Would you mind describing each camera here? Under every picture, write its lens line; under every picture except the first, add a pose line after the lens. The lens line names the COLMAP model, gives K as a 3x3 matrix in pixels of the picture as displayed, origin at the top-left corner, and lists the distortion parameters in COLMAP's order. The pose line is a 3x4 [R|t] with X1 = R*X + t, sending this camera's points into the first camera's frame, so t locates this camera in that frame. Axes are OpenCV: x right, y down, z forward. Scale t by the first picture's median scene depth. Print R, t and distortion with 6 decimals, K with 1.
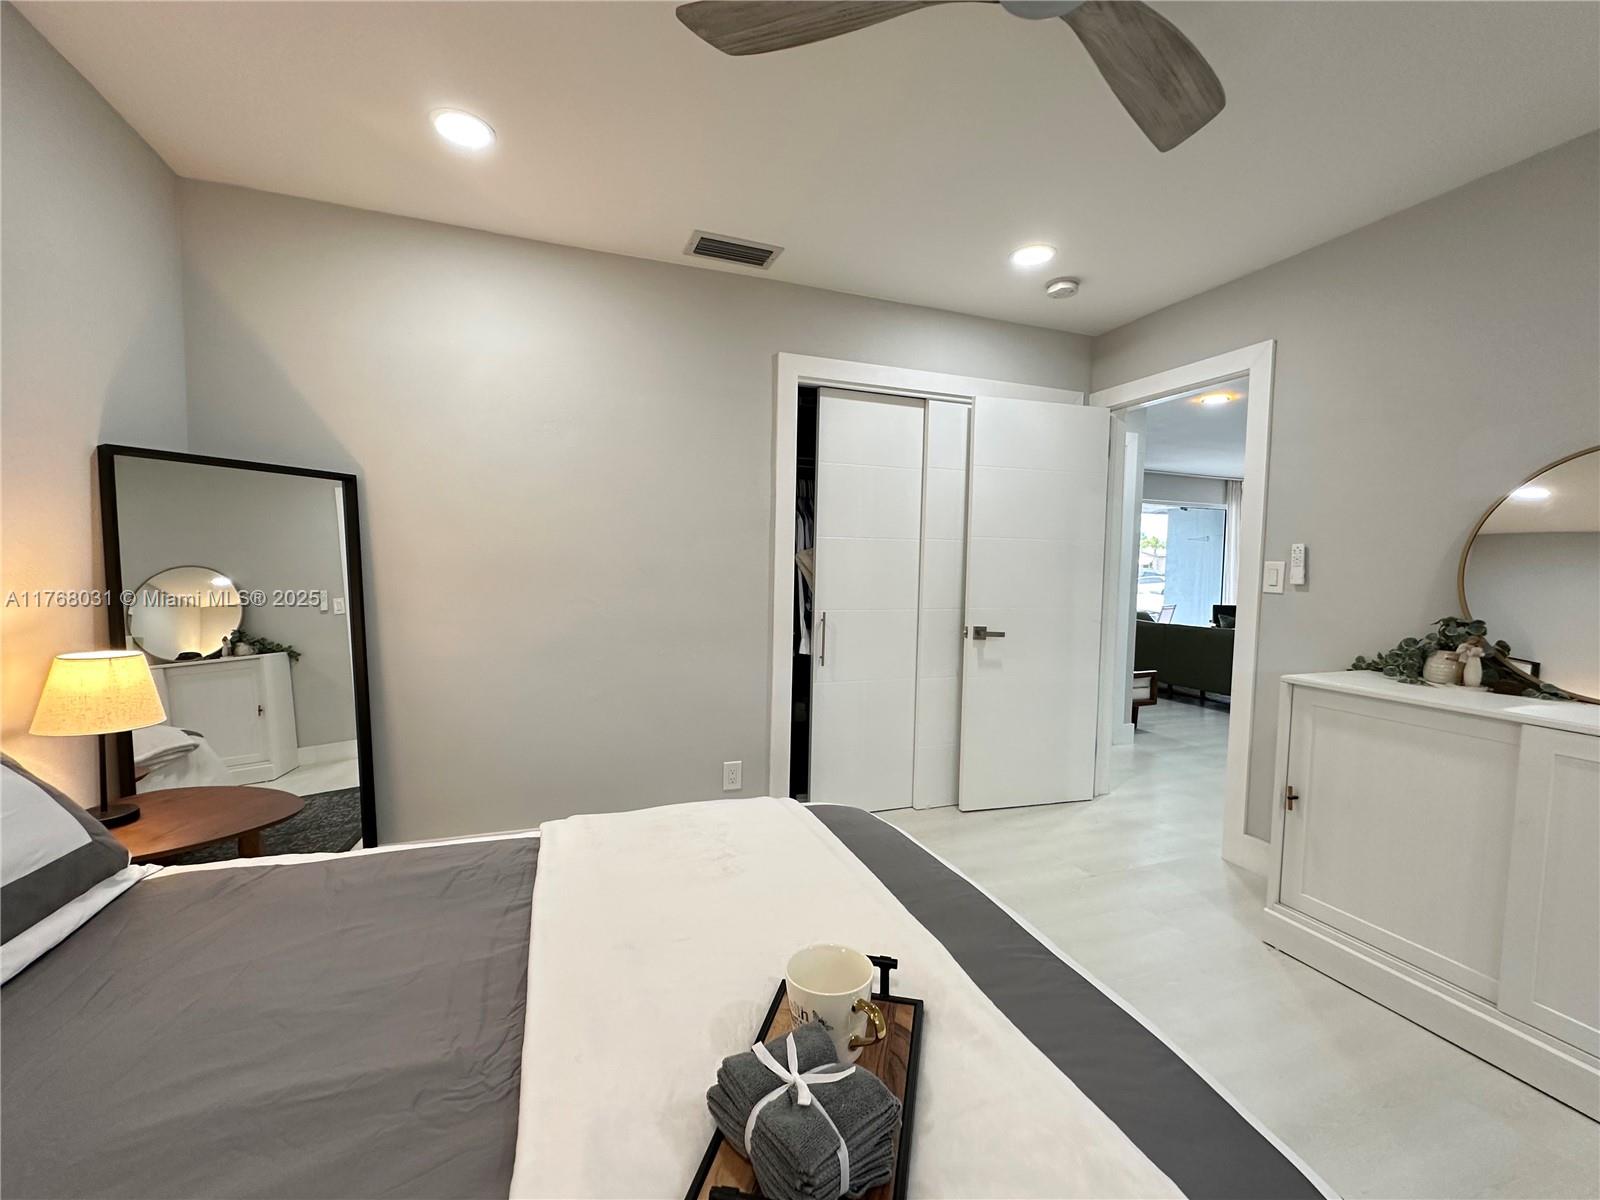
lens RADIAL K [[668.0, 0, 797.7], [0, 668.0, 600.9], [0, 0, 1]] dist [-0.000733, -0.000022]
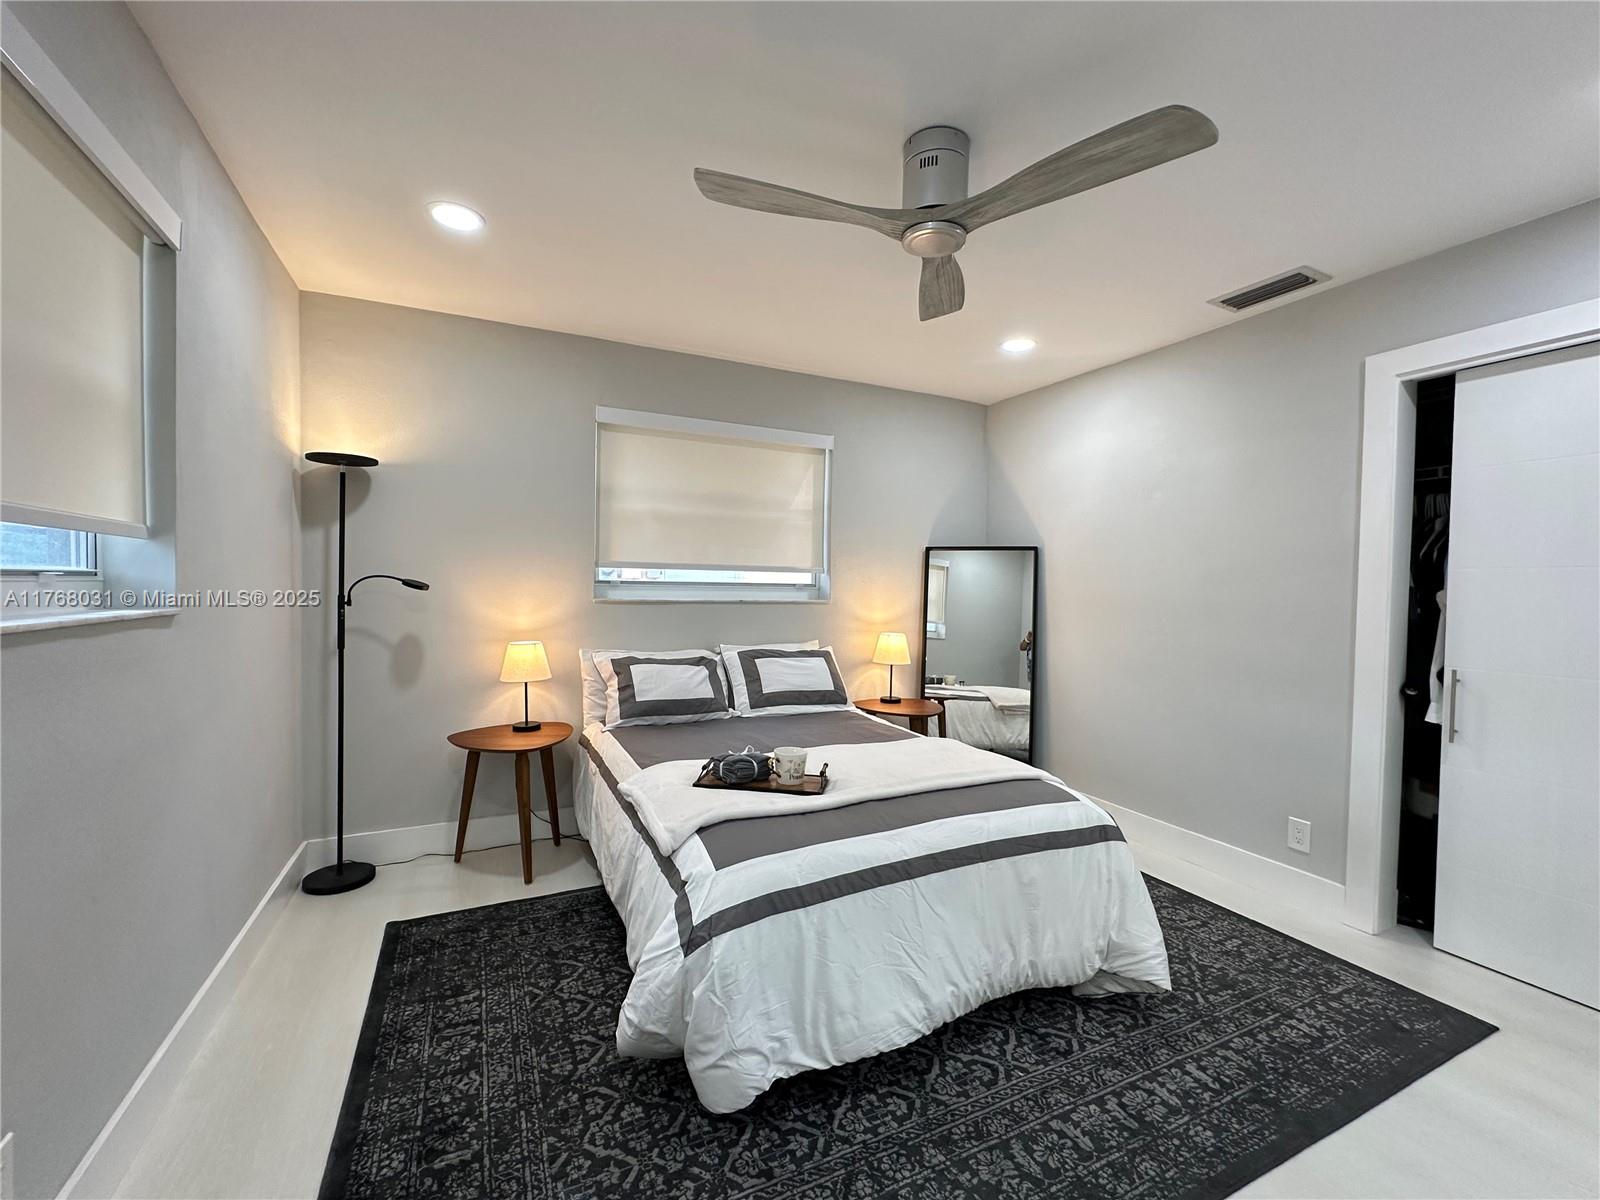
lens RADIAL K [[668.0, 0, 797.7], [0, 668.0, 600.9], [0, 0, 1]] dist [-0.000733, -0.000022]
pose [[0.101272, 0.007370, -0.994832, 0.739687], [-0.072264, 0.997386, 0.000032, -0.007465], [0.992231, 0.071887, 0.101539, 0.204720]]
